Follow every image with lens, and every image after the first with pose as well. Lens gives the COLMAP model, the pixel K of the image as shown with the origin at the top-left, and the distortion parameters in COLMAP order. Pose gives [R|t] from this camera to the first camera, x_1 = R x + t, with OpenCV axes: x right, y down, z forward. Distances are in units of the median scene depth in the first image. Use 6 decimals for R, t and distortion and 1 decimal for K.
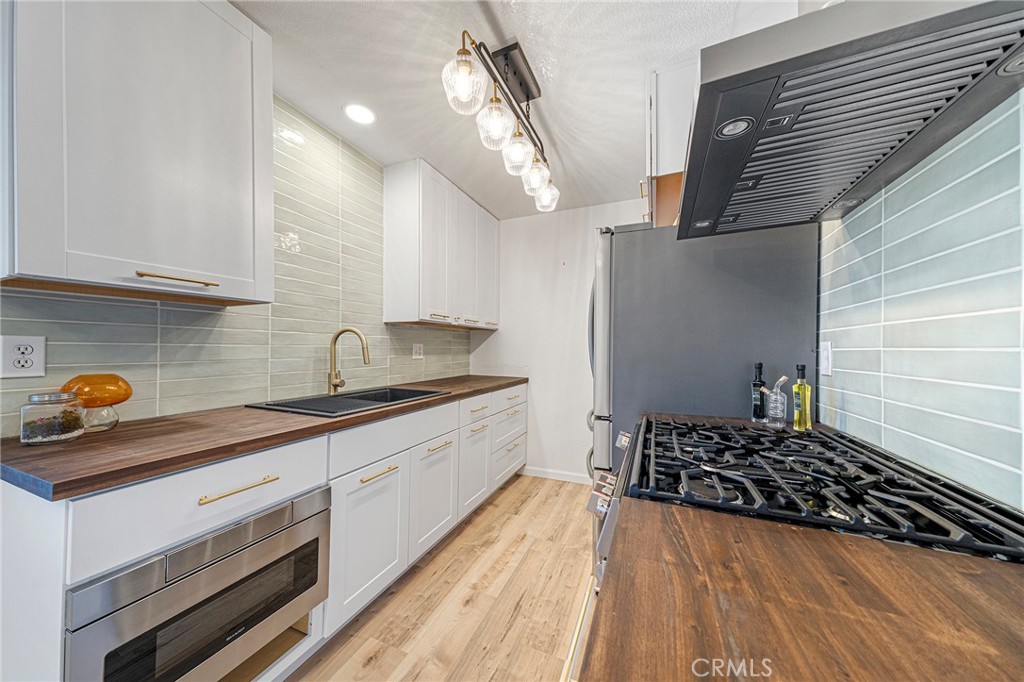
lens RADIAL K [[343.7, 0, 499.2], [0, 343.7, 344.2], [0, 0, 1]] dist [0.016535, -0.002287]
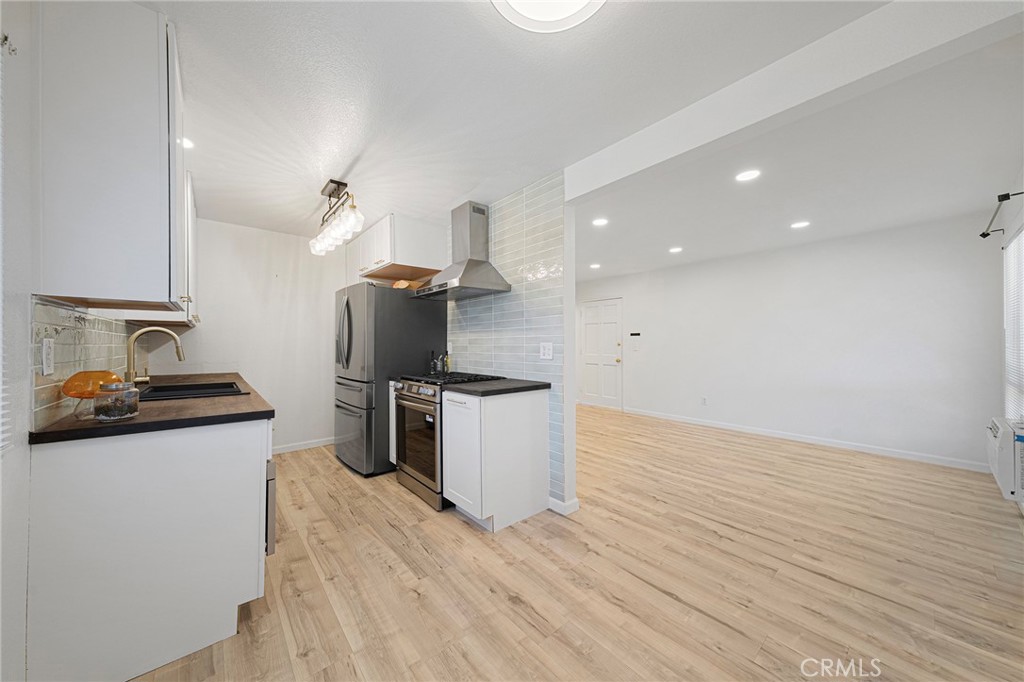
lens RADIAL K [[343.7, 0, 508.8], [0, 343.7, 341.9], [0, 0, 1]] dist [0.016535, -0.002287]
pose [[0.437521, 0.002534, 0.899205, -1.019524], [-0.007736, 0.999970, 0.000946, -0.014735], [-0.899175, -0.007370, 0.437527, -0.490563]]
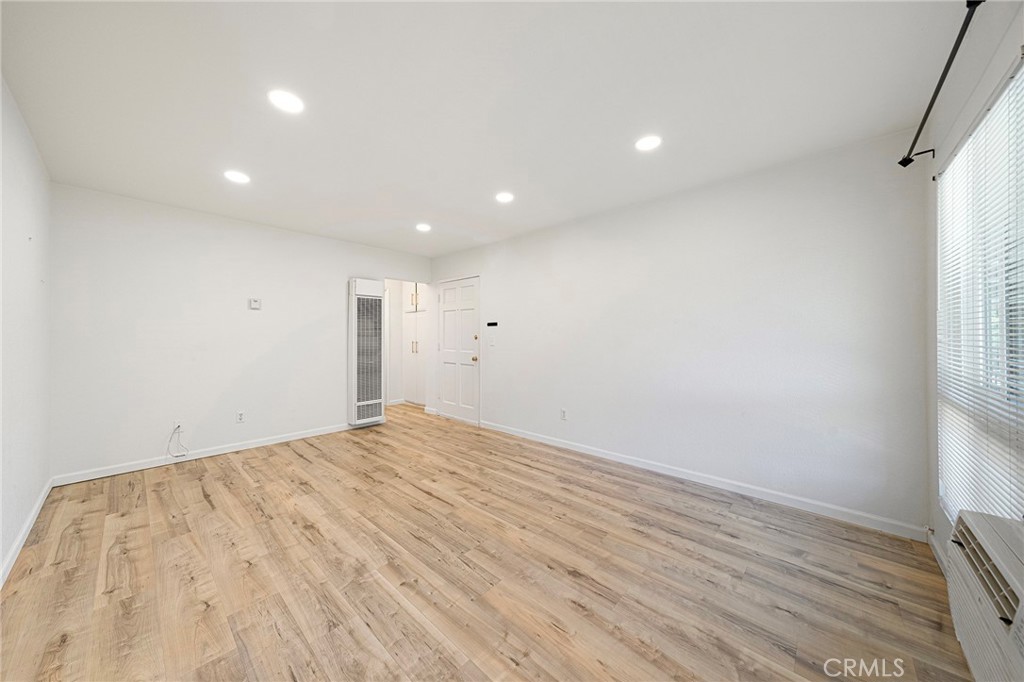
lens RADIAL K [[343.7, 0, 510.4], [0, 343.7, 336.0], [0, 0, 1]] dist [0.016535, -0.002287]
pose [[0.310636, 0.002886, 0.950525, 0.191950], [-0.012363, 0.999923, 0.001004, -0.008613], [-0.950449, -0.012064, 0.310648, -1.034715]]
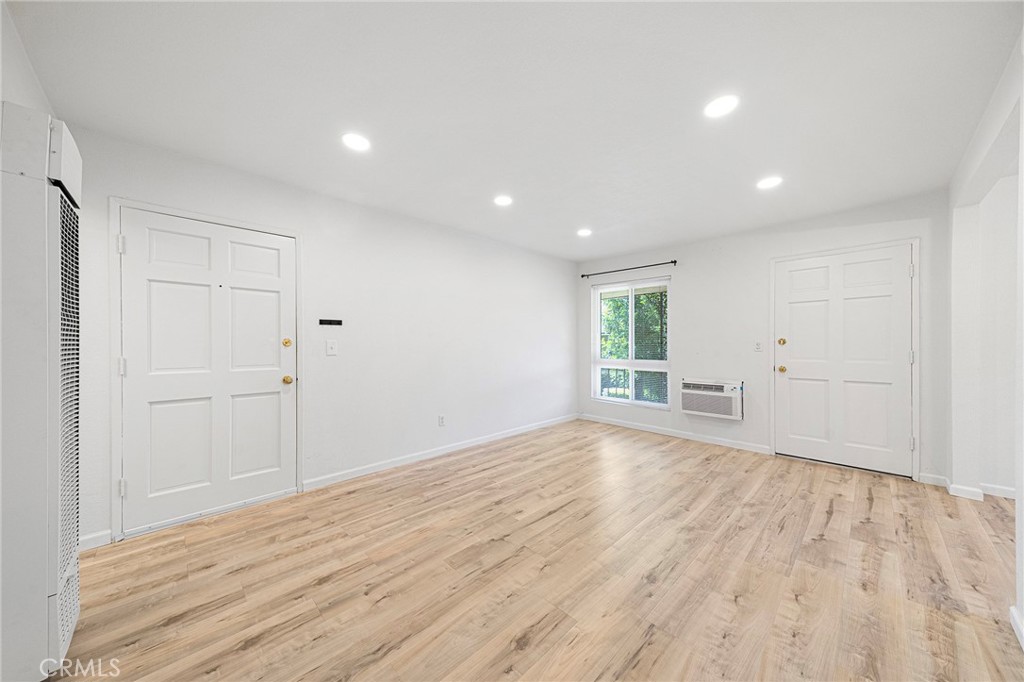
lens RADIAL K [[343.7, 0, 505.6], [0, 343.7, 344.8], [0, 0, 1]] dist [0.016535, -0.002287]
pose [[-0.925490, -0.001591, 0.378770, 1.143329], [-0.004064, 0.999975, -0.005731, 0.020141], [-0.378751, -0.006844, -0.925473, 1.074923]]
